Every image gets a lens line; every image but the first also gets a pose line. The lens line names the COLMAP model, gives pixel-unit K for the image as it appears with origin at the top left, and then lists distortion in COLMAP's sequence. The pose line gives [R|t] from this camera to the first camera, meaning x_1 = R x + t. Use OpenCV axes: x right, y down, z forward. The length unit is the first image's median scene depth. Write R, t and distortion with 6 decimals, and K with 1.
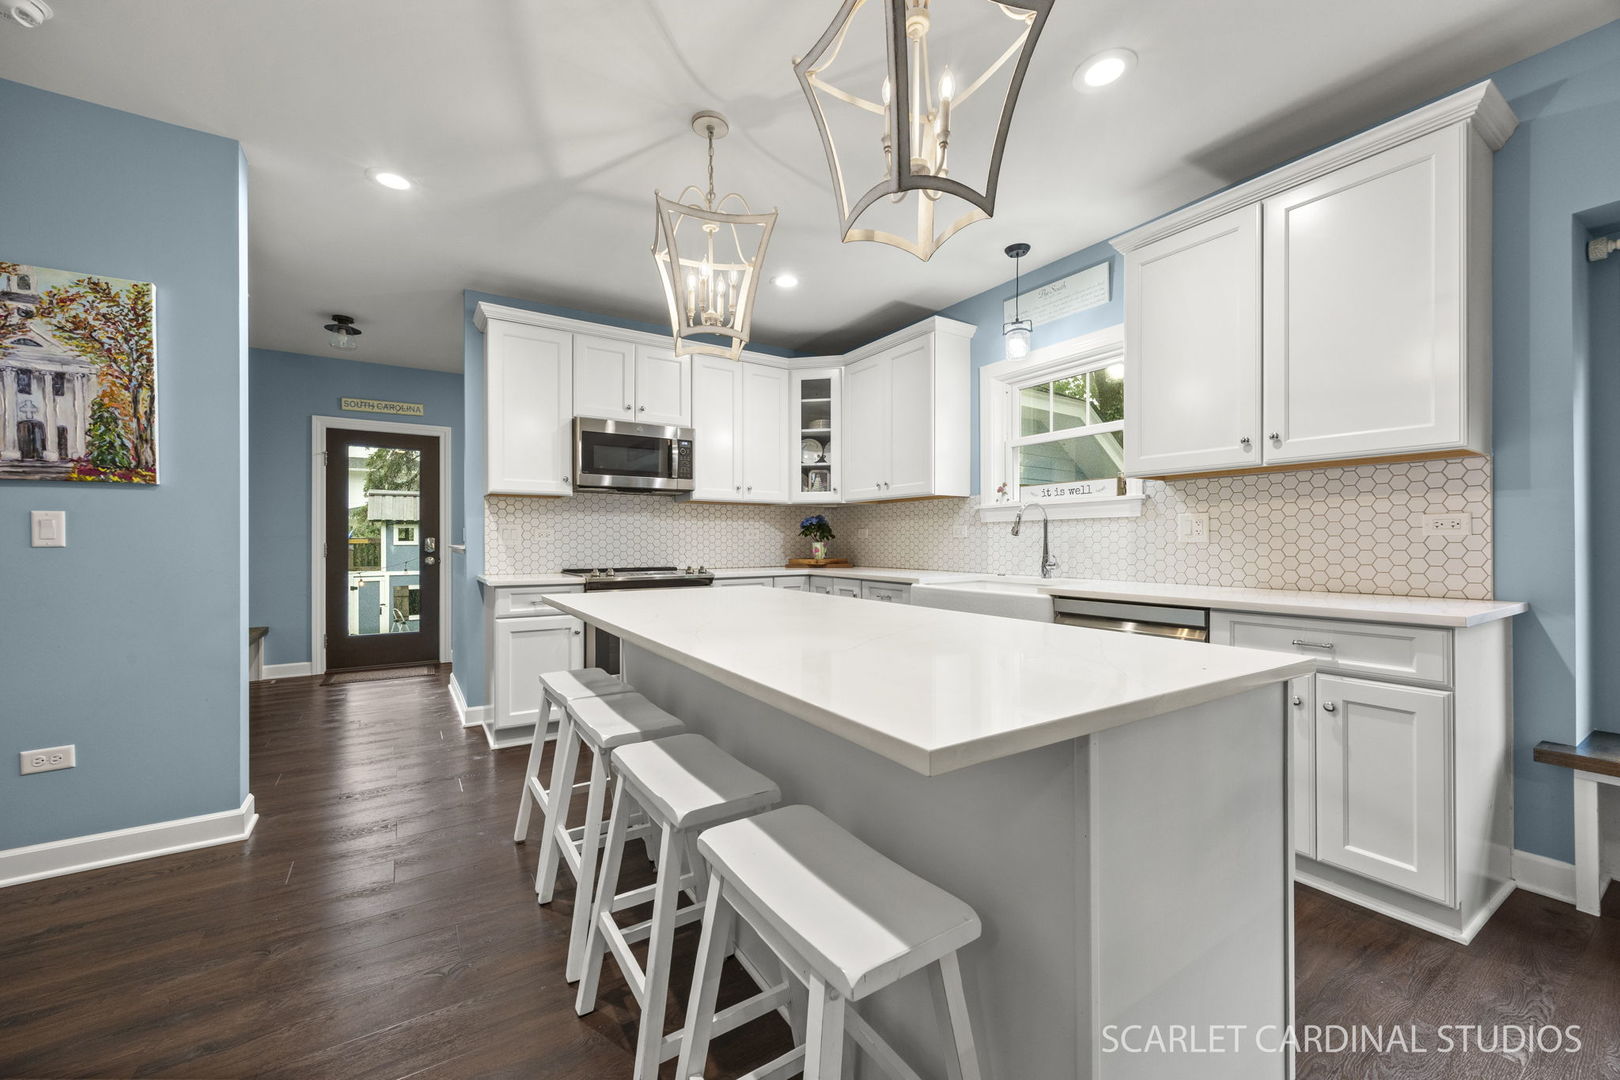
lens RADIAL K [[627.5, 0, 809.6], [0, 627.5, 544.2], [0, 0, 1]] dist [-0.003825, -0.000543]
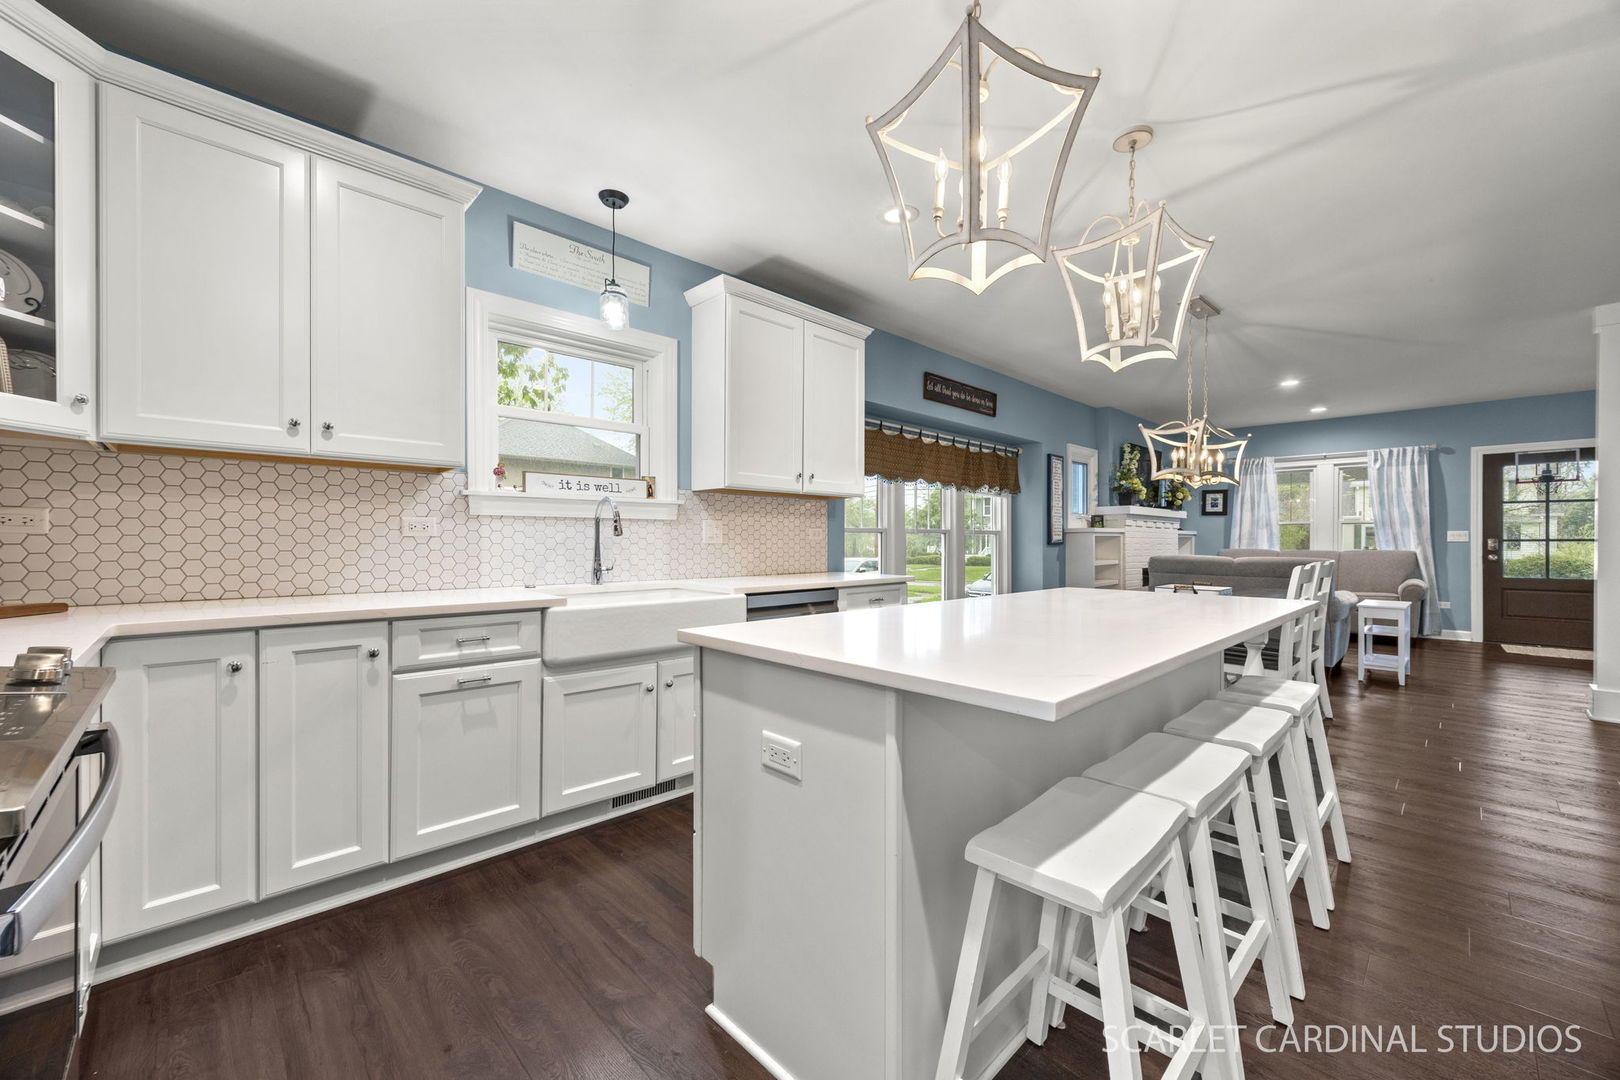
lens RADIAL K [[627.5, 0, 849.6], [0, 627.5, 536.6], [0, 0, 1]] dist [-0.003825, -0.000543]
pose [[-0.215351, 0.009245, 0.976493, -0.544907], [0.003009, 0.999957, -0.008804, -0.004149], [-0.976532, 0.001042, -0.215370, 0.845815]]
